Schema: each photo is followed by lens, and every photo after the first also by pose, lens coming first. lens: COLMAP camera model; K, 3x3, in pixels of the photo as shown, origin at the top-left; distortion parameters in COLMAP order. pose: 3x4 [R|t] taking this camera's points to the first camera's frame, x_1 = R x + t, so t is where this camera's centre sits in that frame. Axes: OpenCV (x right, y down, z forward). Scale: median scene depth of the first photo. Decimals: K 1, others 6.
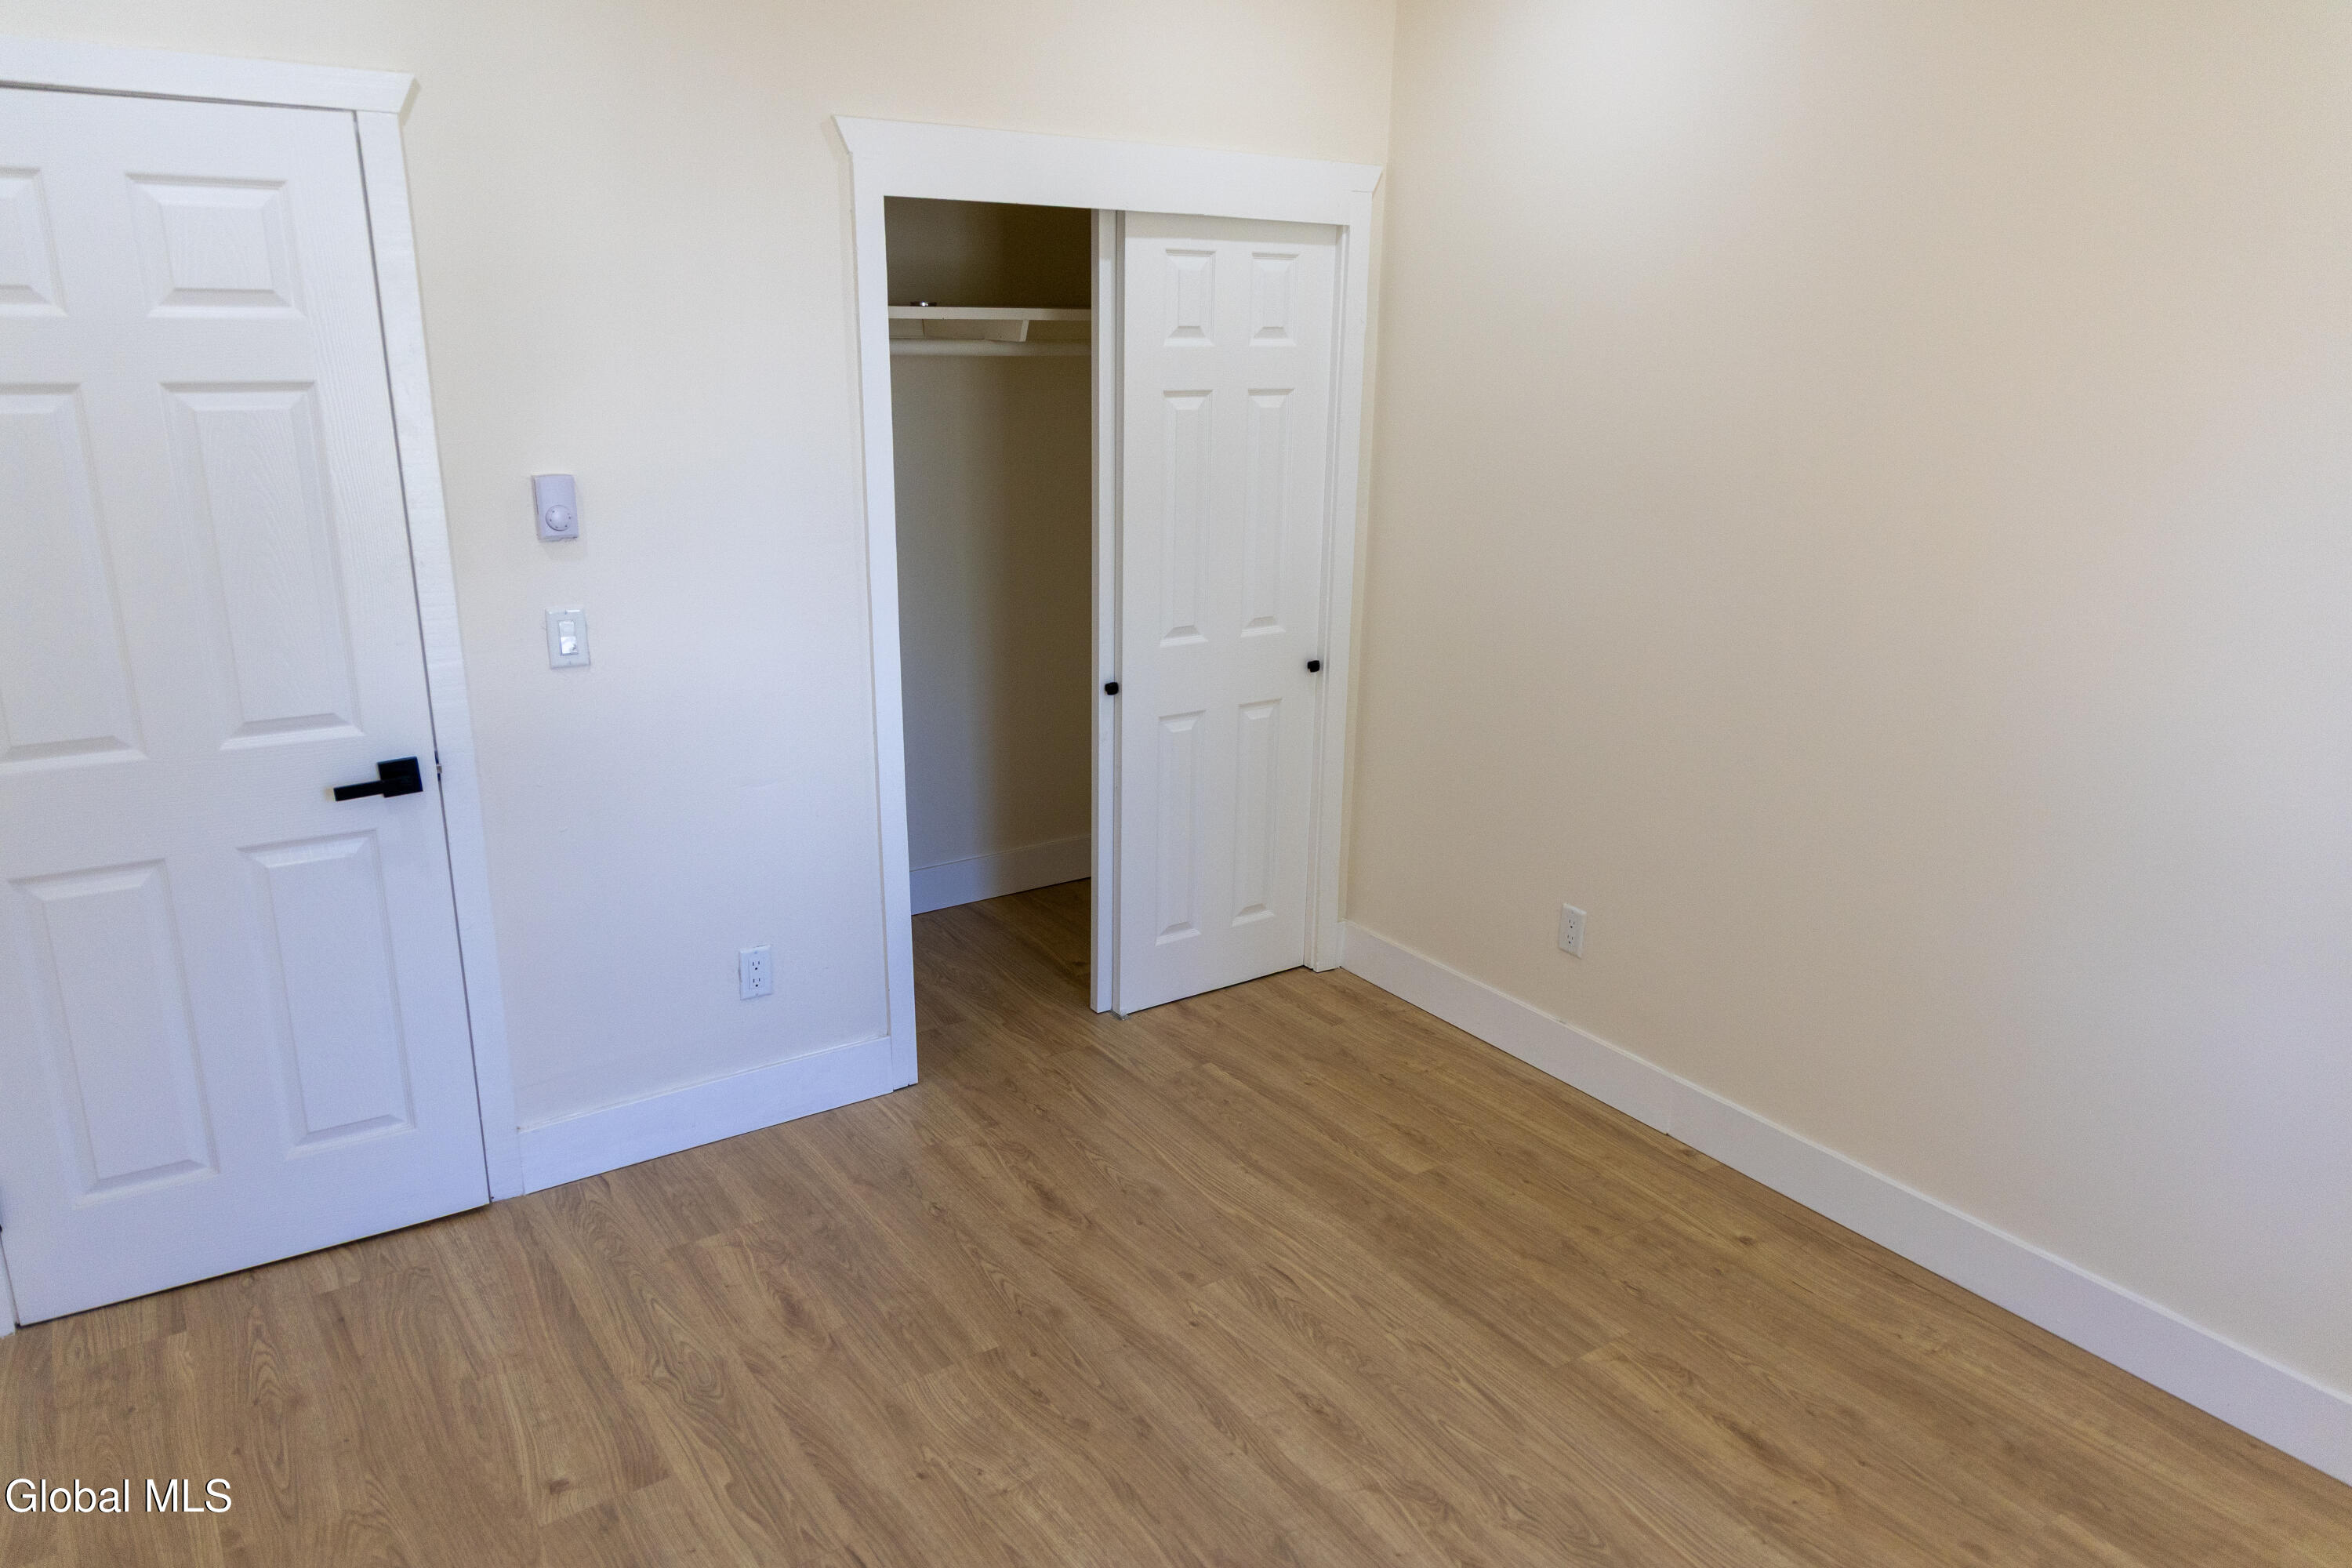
lens RADIAL K [[1606.4, 0, 1176.0], [0, 1606.4, 784.0], [0, 0, 1]] dist [0.028637, -0.002991]
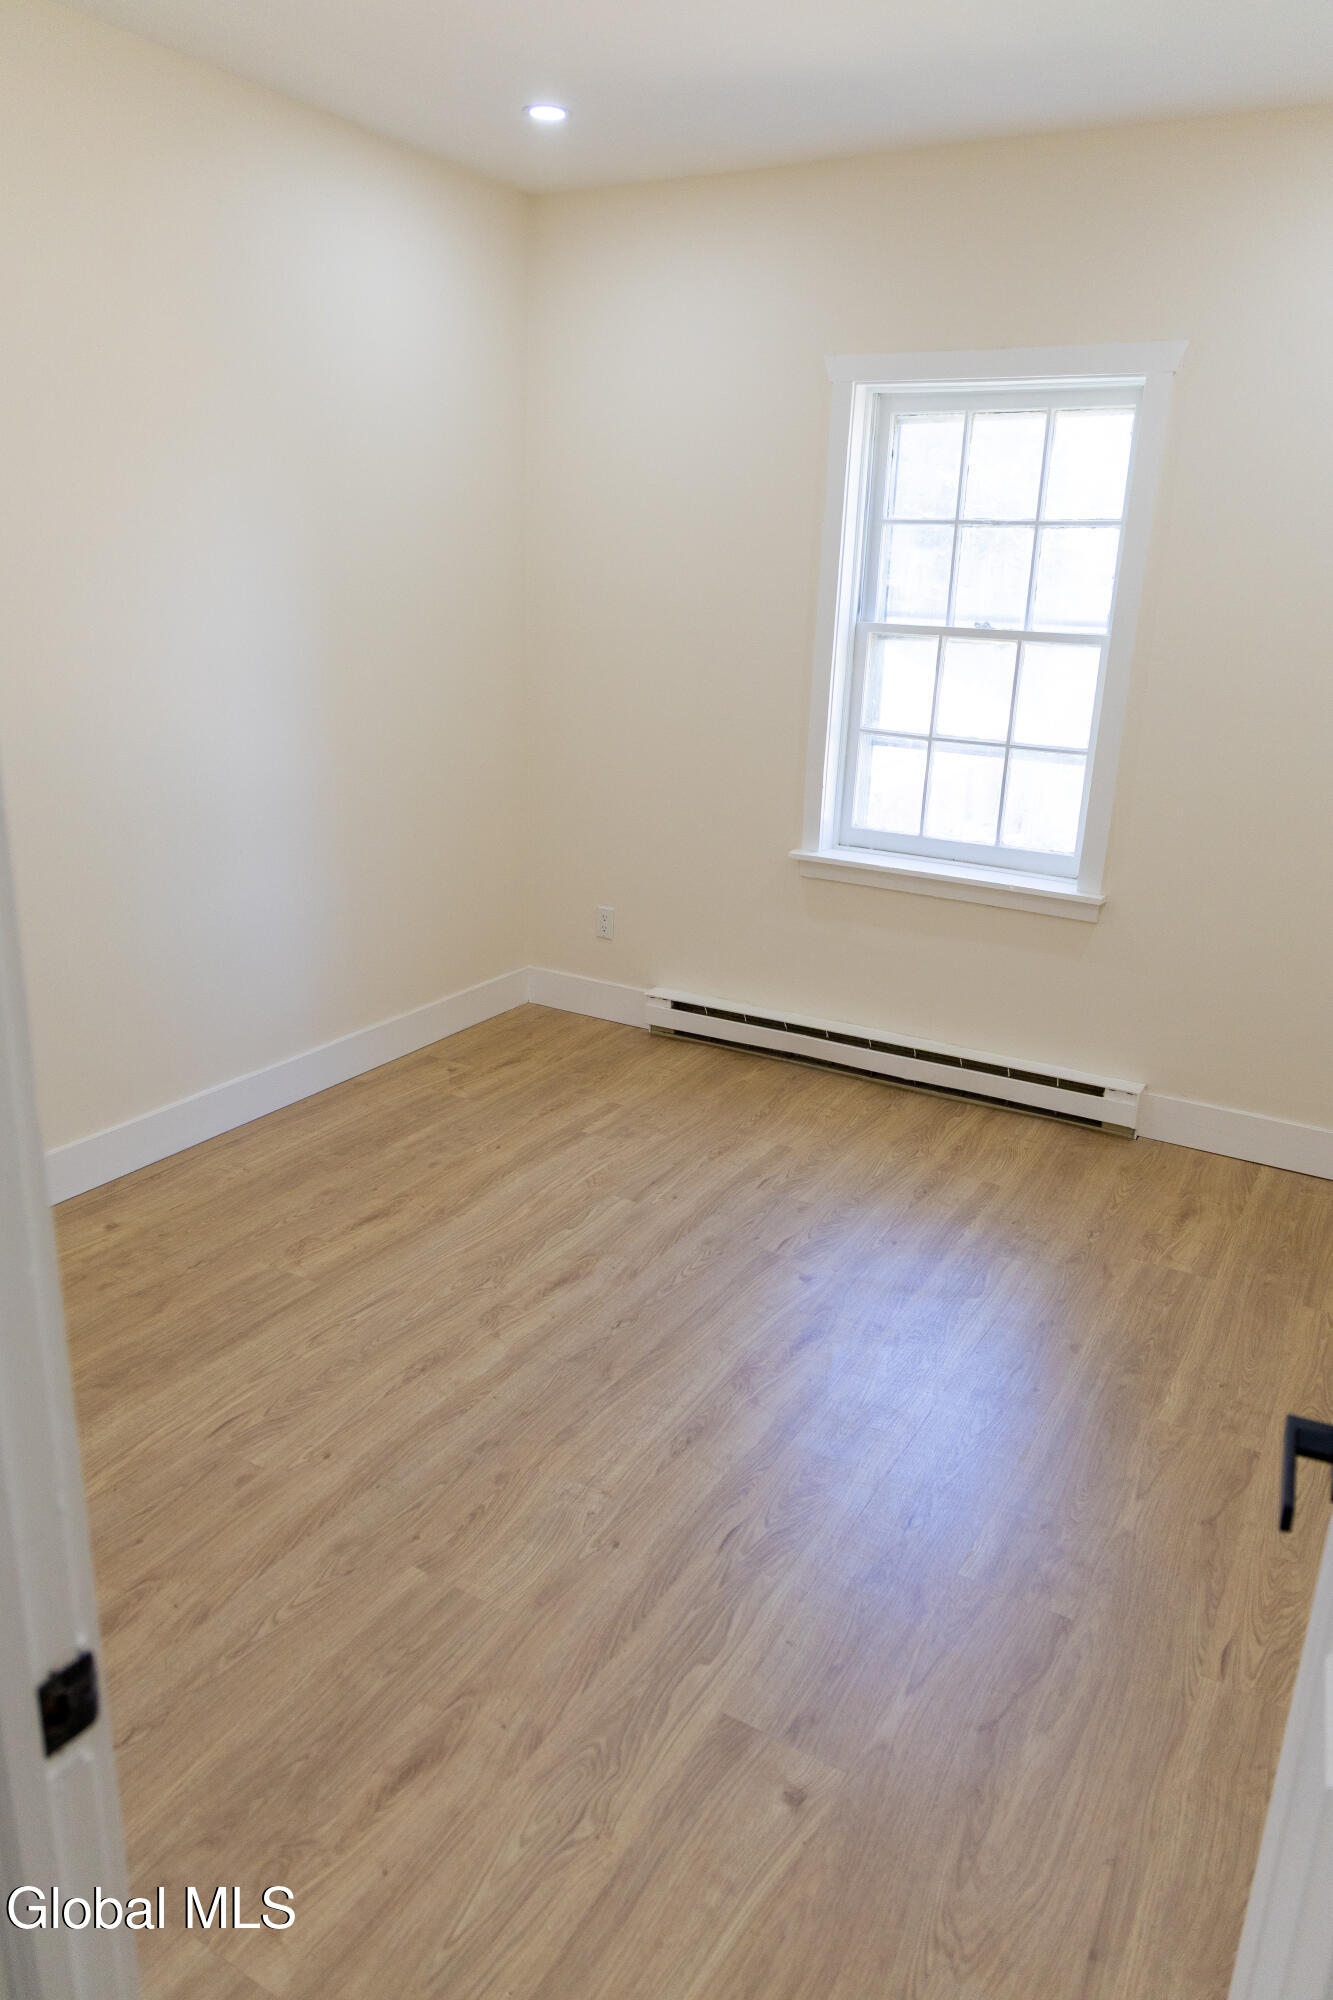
lens RADIAL K [[1368.7, 0, 660.2], [0, 1368.7, 997.5], [0, 0, 1]] dist [0.026790, -0.000245]
pose [[-0.419413, -0.300735, 0.856534, -0.749475], [0.220153, 0.881671, 0.417361, -0.244623], [-0.880696, 0.363615, -0.303577, 0.983479]]
